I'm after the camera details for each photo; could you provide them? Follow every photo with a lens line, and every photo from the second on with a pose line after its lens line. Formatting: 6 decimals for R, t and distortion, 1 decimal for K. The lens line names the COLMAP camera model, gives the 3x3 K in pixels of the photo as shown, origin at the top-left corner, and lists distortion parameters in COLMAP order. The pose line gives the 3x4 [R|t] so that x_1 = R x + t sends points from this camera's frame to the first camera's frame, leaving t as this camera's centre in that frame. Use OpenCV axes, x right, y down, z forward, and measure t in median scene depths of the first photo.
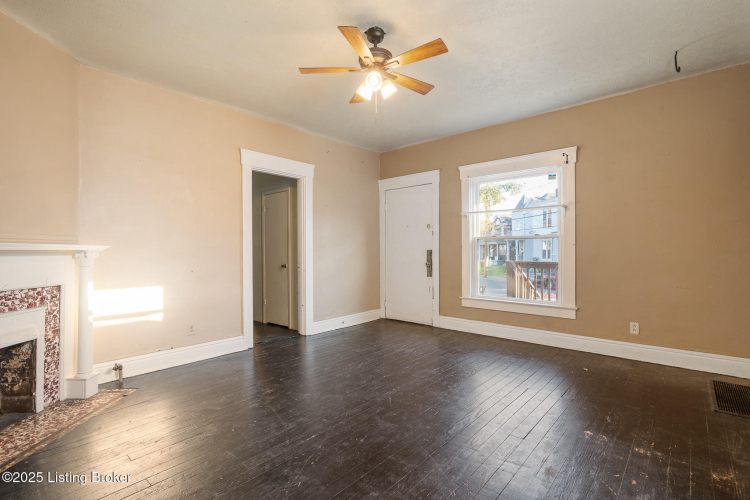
lens RADIAL K [[334.2, 0, 360.7], [0, 334.2, 251.0], [0, 0, 1]] dist [-0.000820, -0.000739]
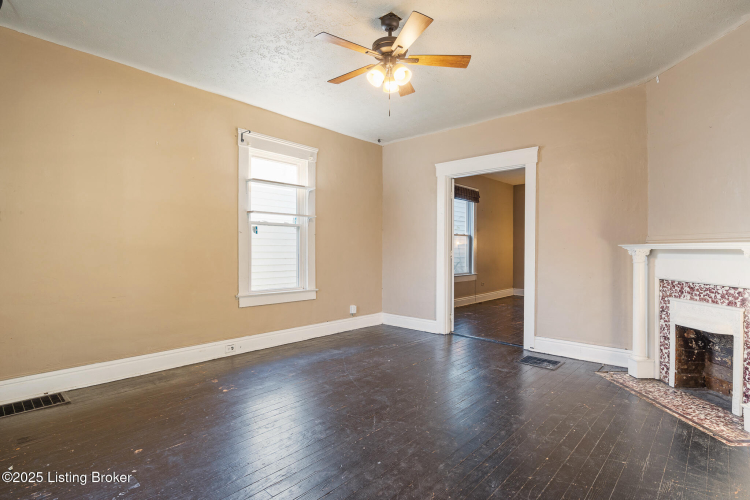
lens RADIAL K [[383.4, 0, 376.0], [0, 383.4, 253.7], [0, 0, 1]] dist [-0.002081, 0.000547]
pose [[-0.999401, 0.002377, -0.034536, 0.117553], [0.002062, 0.999956, 0.009166, -0.000426], [0.034557, 0.009089, -0.999361, 1.998393]]
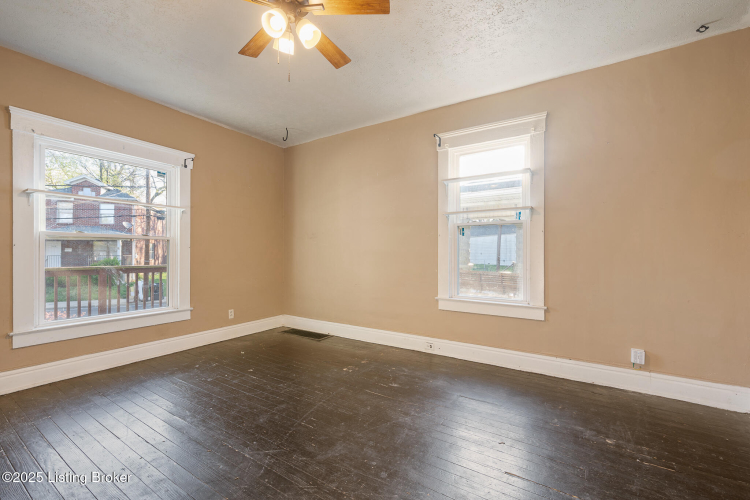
lens RADIAL K [[321.8, 0, 375.7], [0, 321.8, 252.5], [0, 0, 1]] dist [0.000812, -0.000063]
pose [[-0.179306, 0.007605, 0.983764, -0.665543], [0.000279, 0.999970, -0.007679, 0.006485], [-0.983793, -0.001102, -0.179302, 0.900021]]
